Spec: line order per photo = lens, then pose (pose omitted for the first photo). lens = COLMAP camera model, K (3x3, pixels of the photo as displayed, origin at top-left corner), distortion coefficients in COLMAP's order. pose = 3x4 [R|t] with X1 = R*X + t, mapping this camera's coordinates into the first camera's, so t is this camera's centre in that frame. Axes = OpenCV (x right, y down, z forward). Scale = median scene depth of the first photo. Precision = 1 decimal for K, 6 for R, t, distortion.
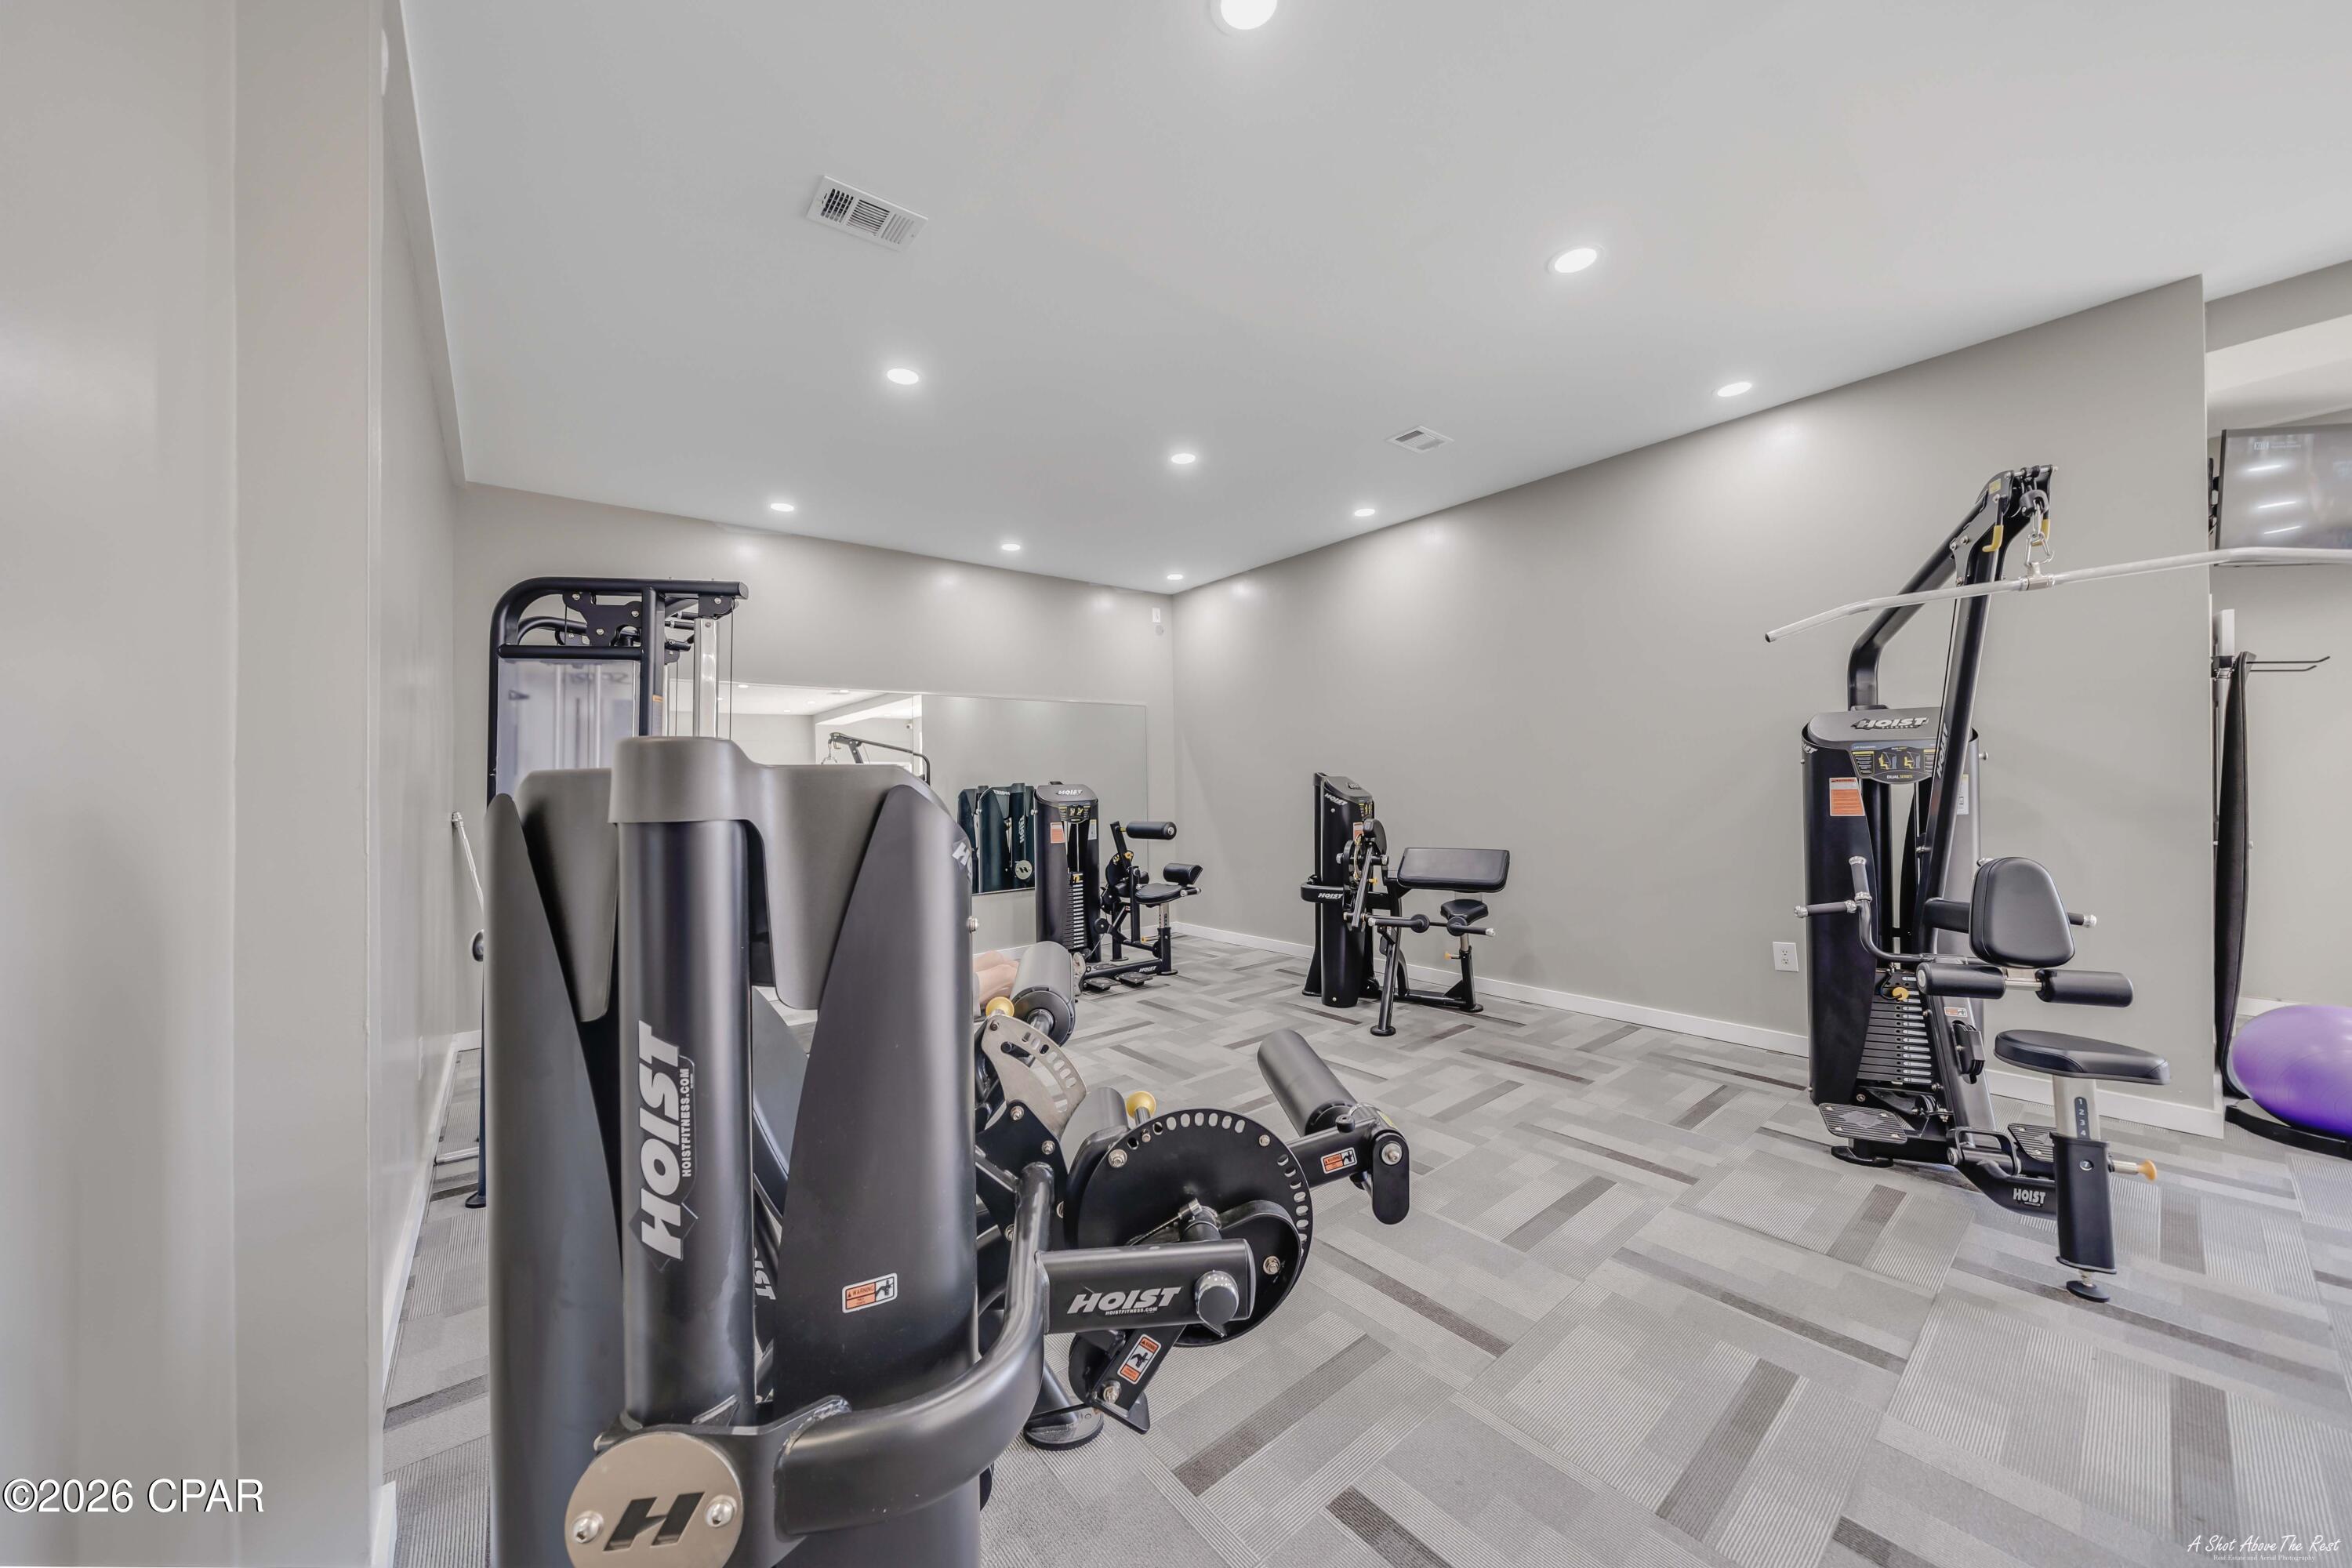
lens RADIAL K [[814.3, 0, 1165.7], [0, 814.3, 785.5], [0, 0, 1]] dist [0.005095, 0.000084]
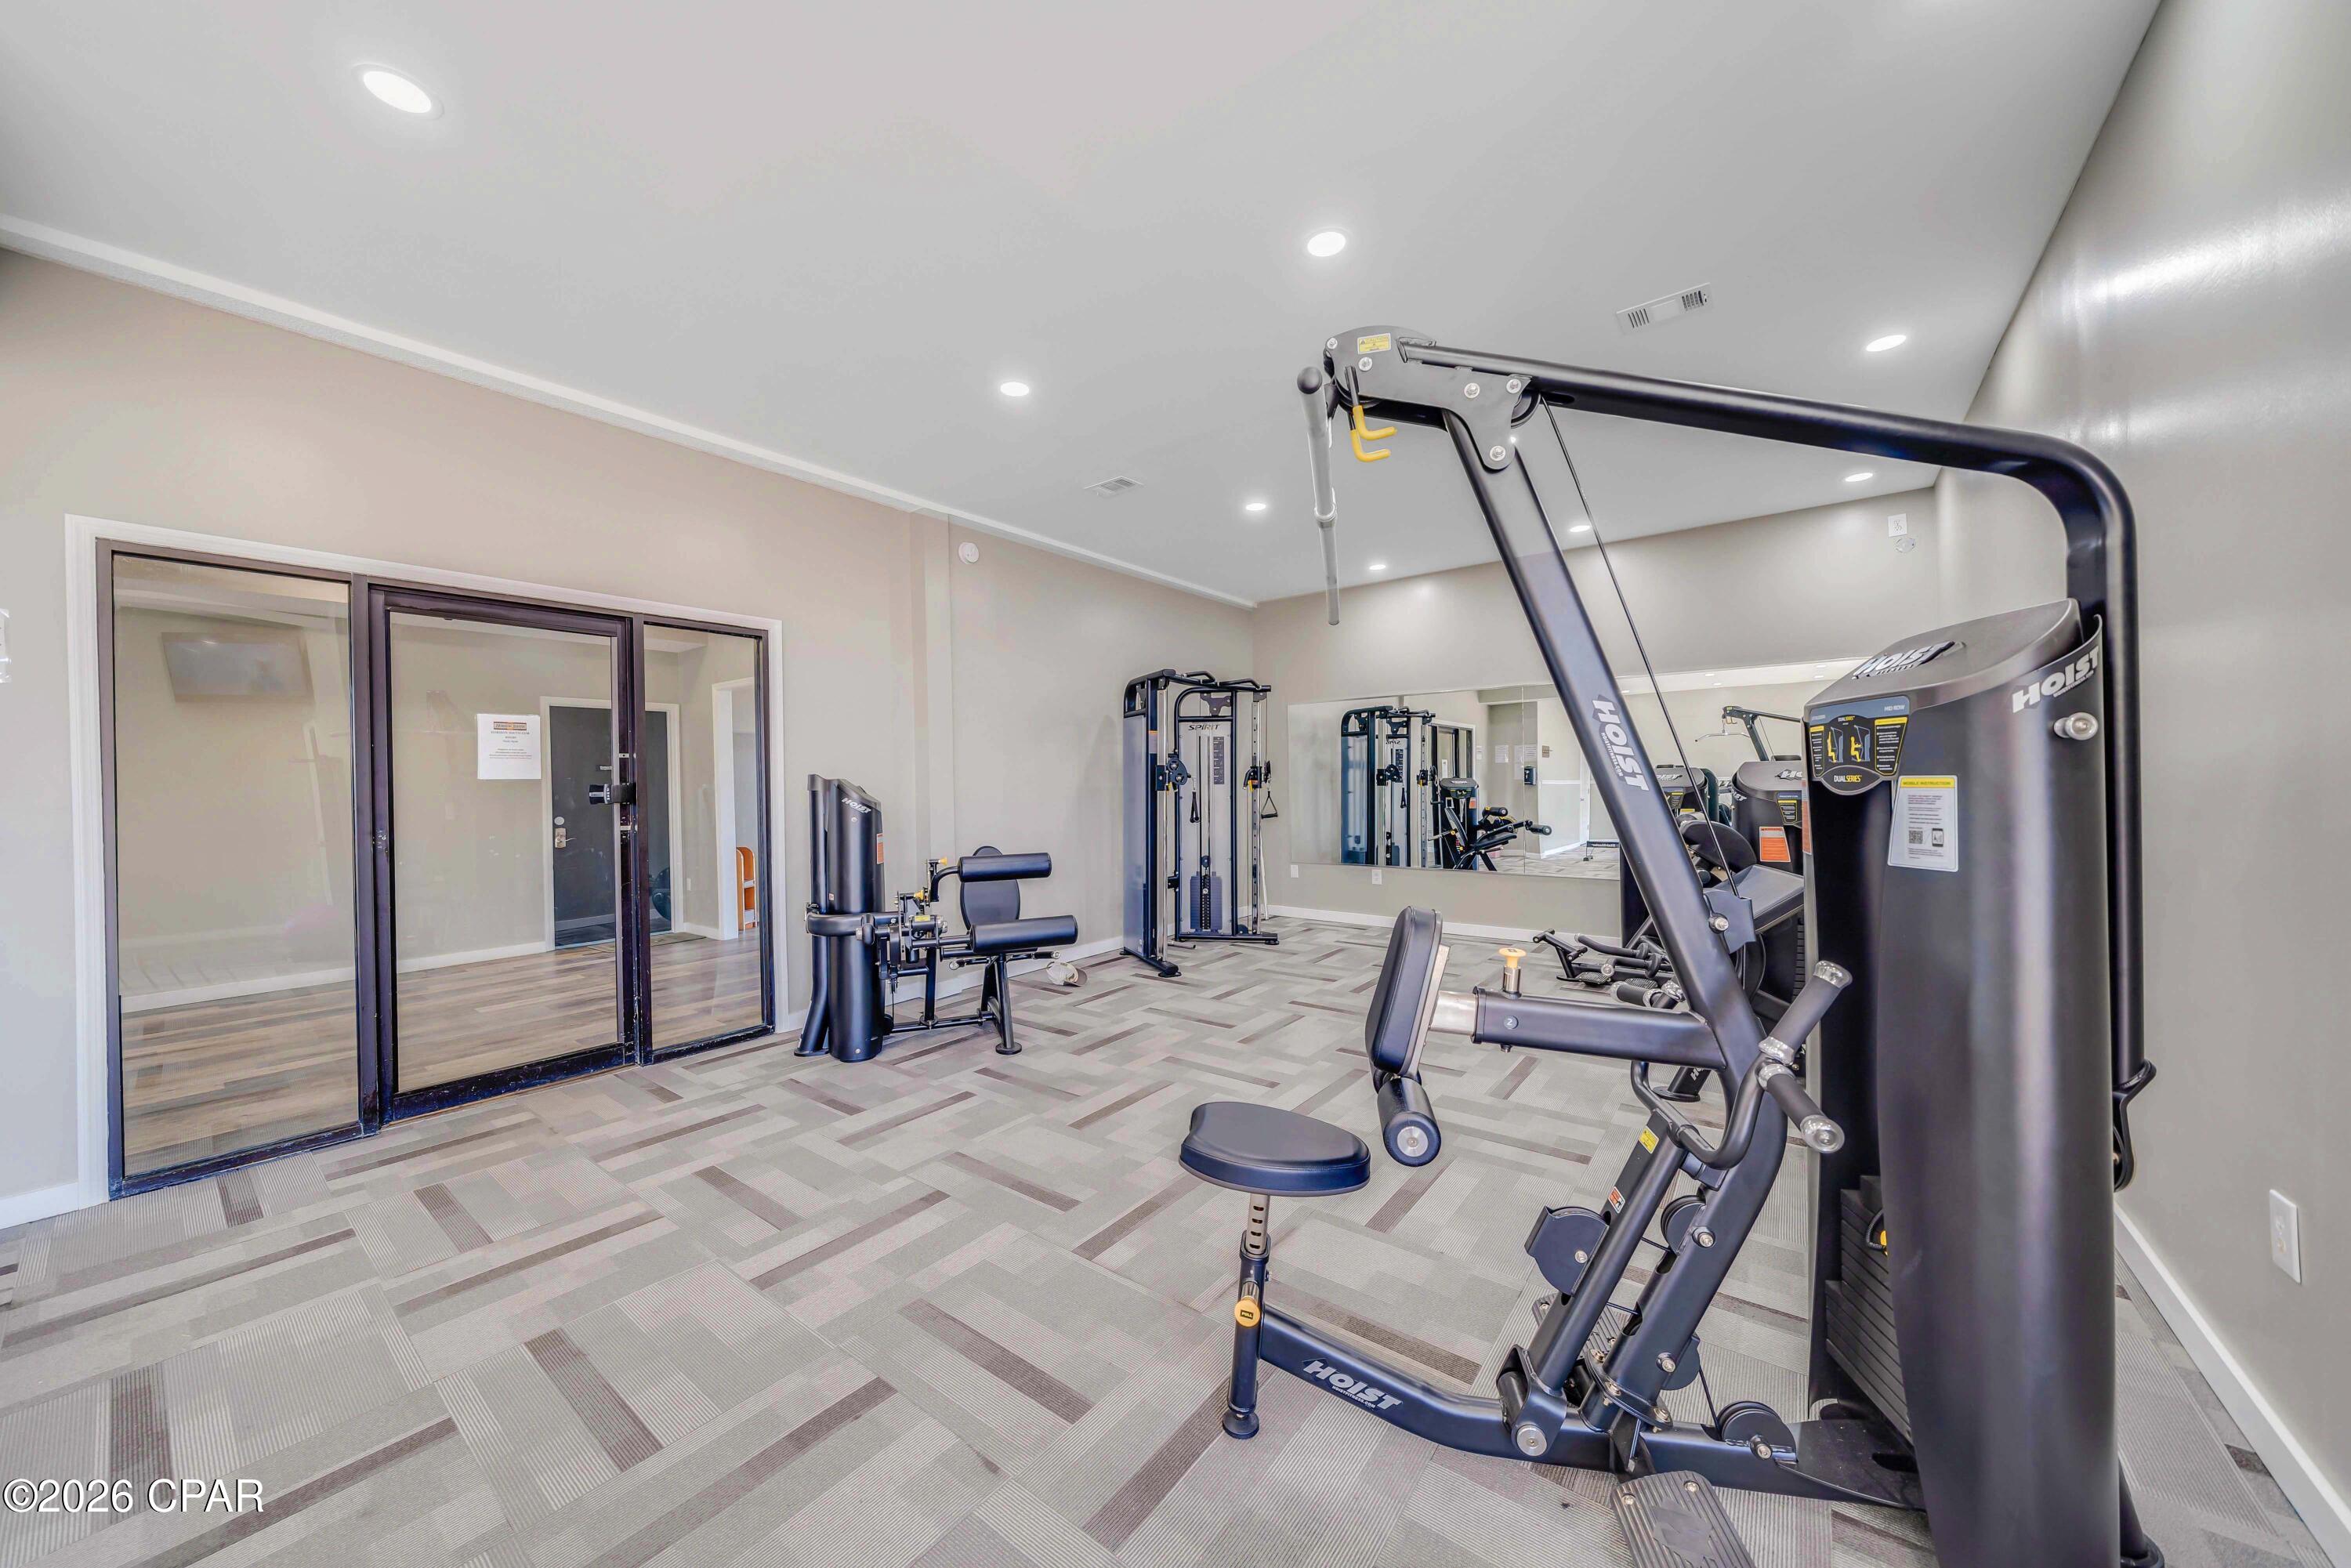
lens RADIAL K [[813.9, 0, 1165.2], [0, 813.9, 785.5], [0, 0, 1]] dist [0.005095, 0.000084]
pose [[0.224270, 0.018891, -0.974344, 1.390380], [0.015387, 0.999619, 0.022923, -0.021309], [0.974406, -0.020133, 0.223893, 0.562679]]
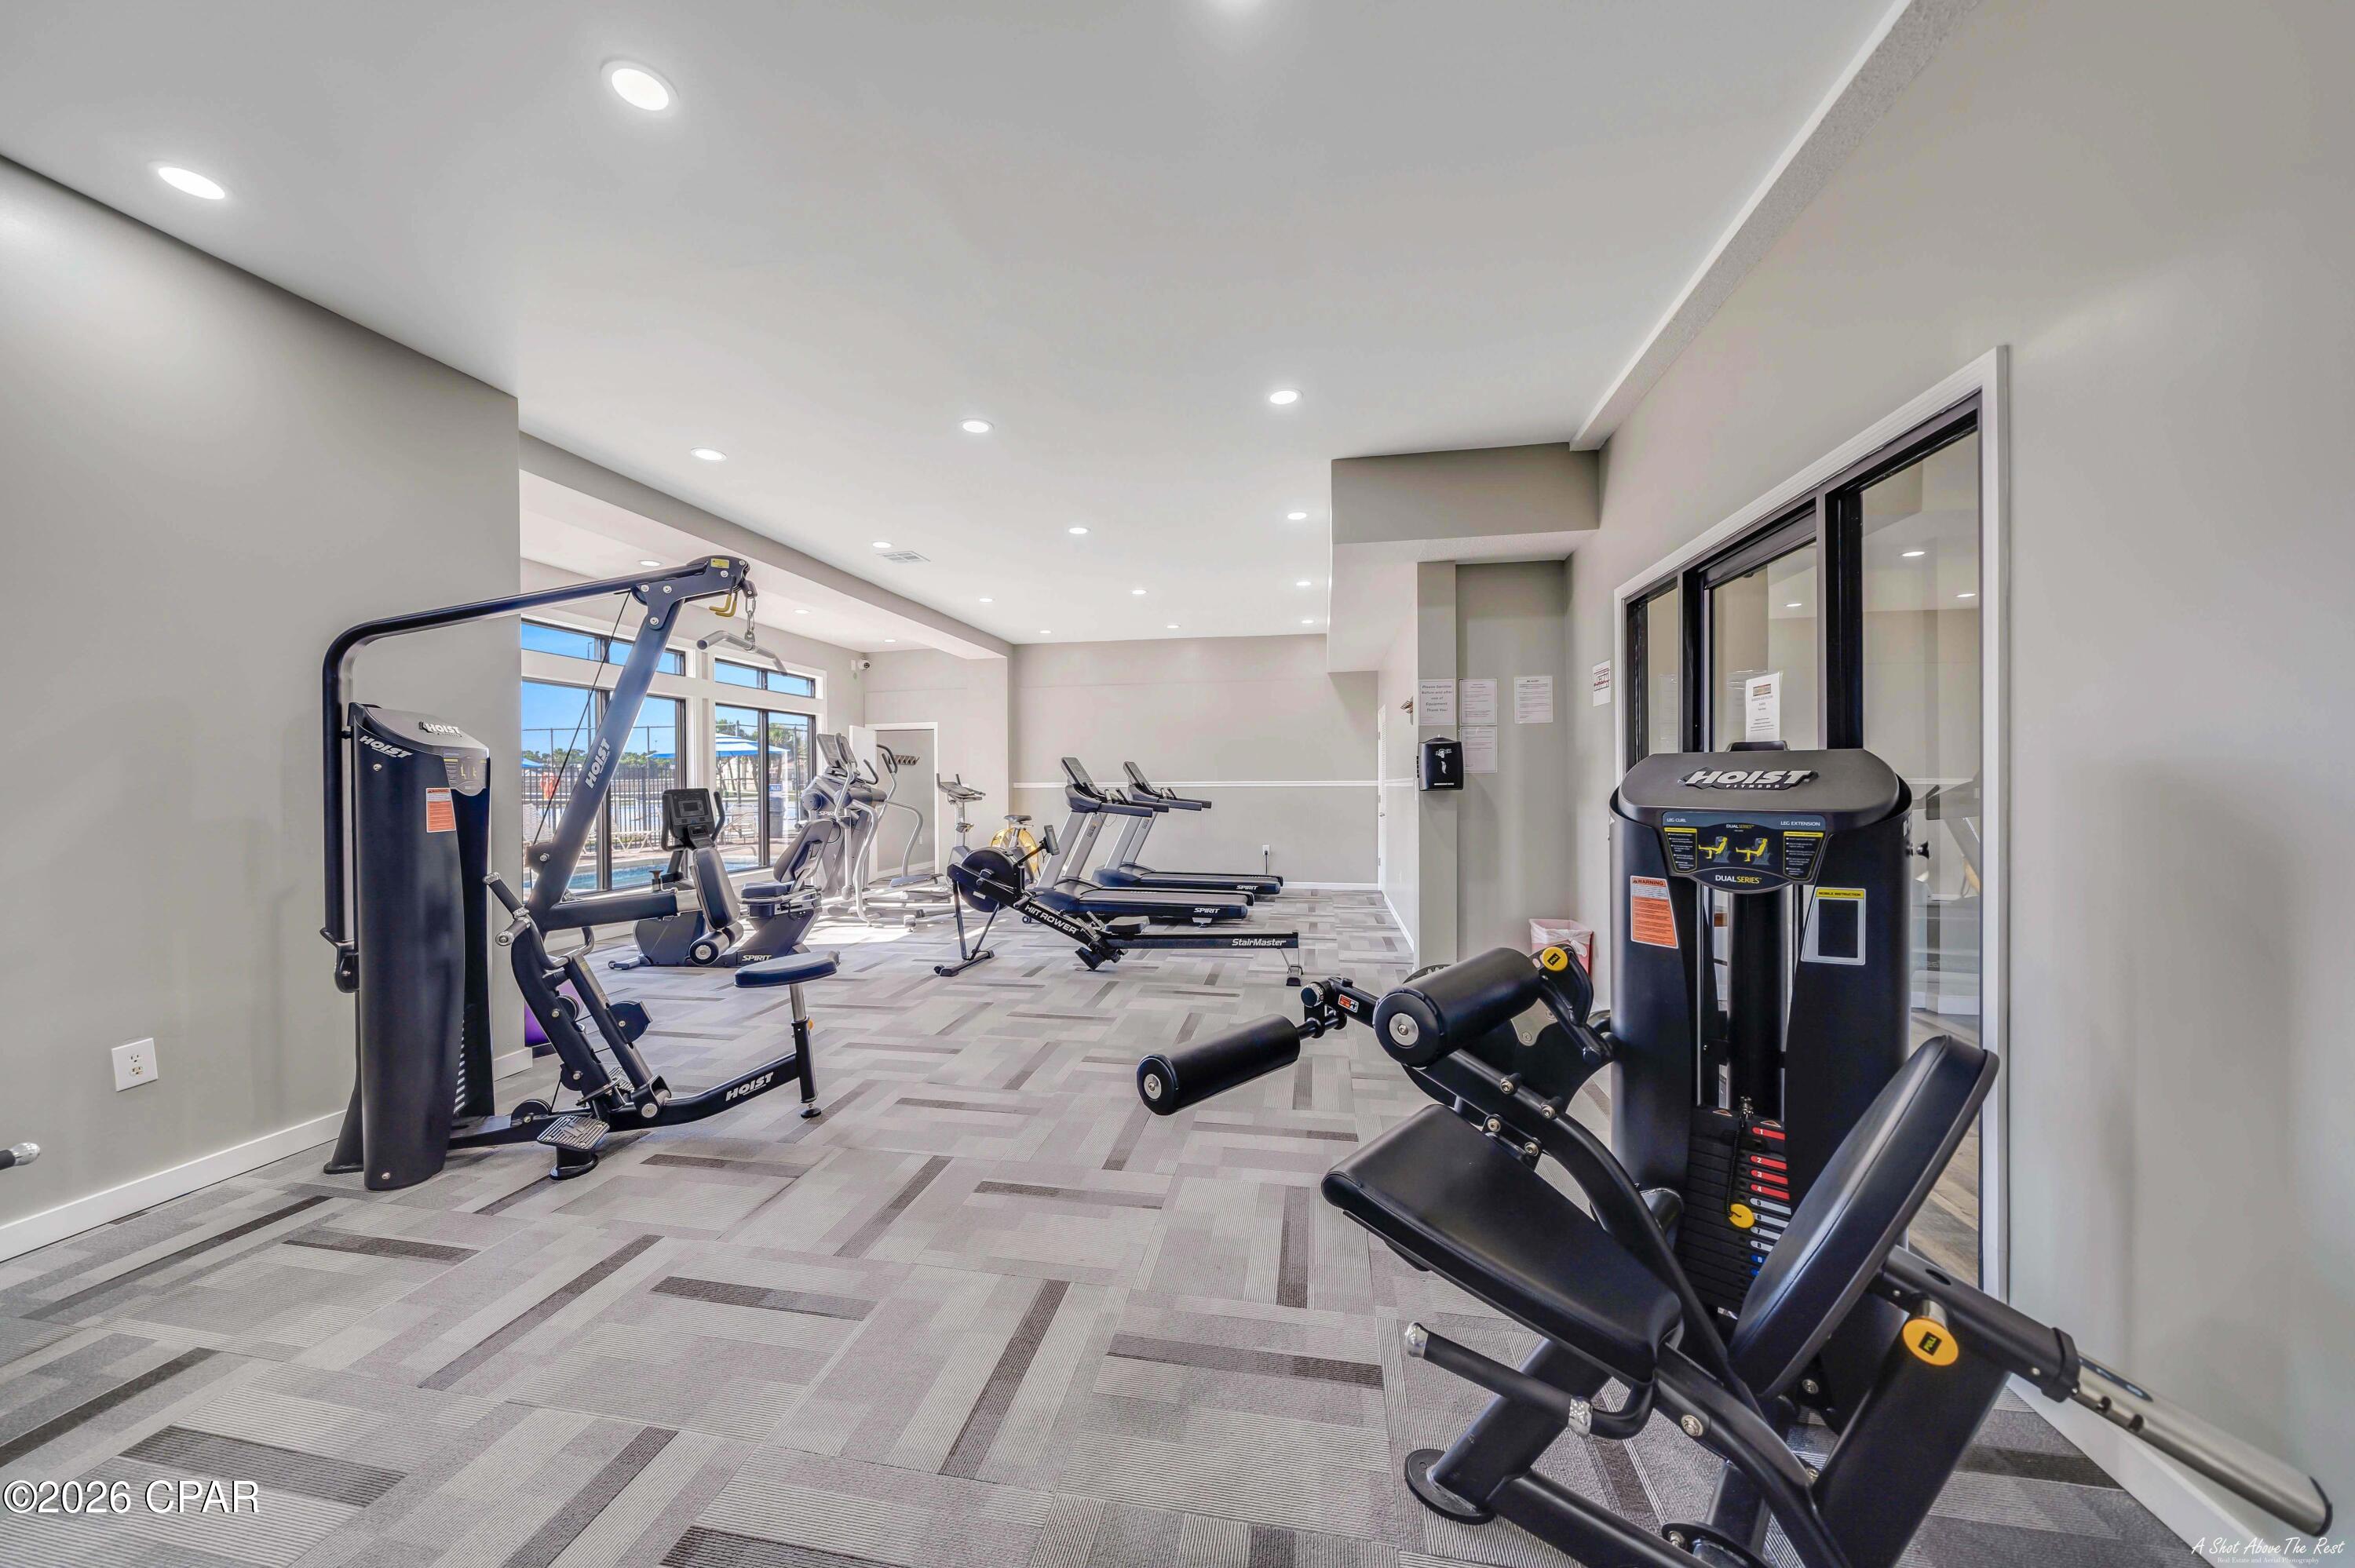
lens RADIAL K [[815.2, 0, 1167.2], [0, 815.2, 785.5], [0, 0, 1]] dist [0.005095, 0.000084]
pose [[-0.644069, 0.024005, 0.764591, -0.376201], [0.019079, 0.999701, -0.015315, 0.022227], [-0.764729, 0.004723, -0.644334, 1.091634]]
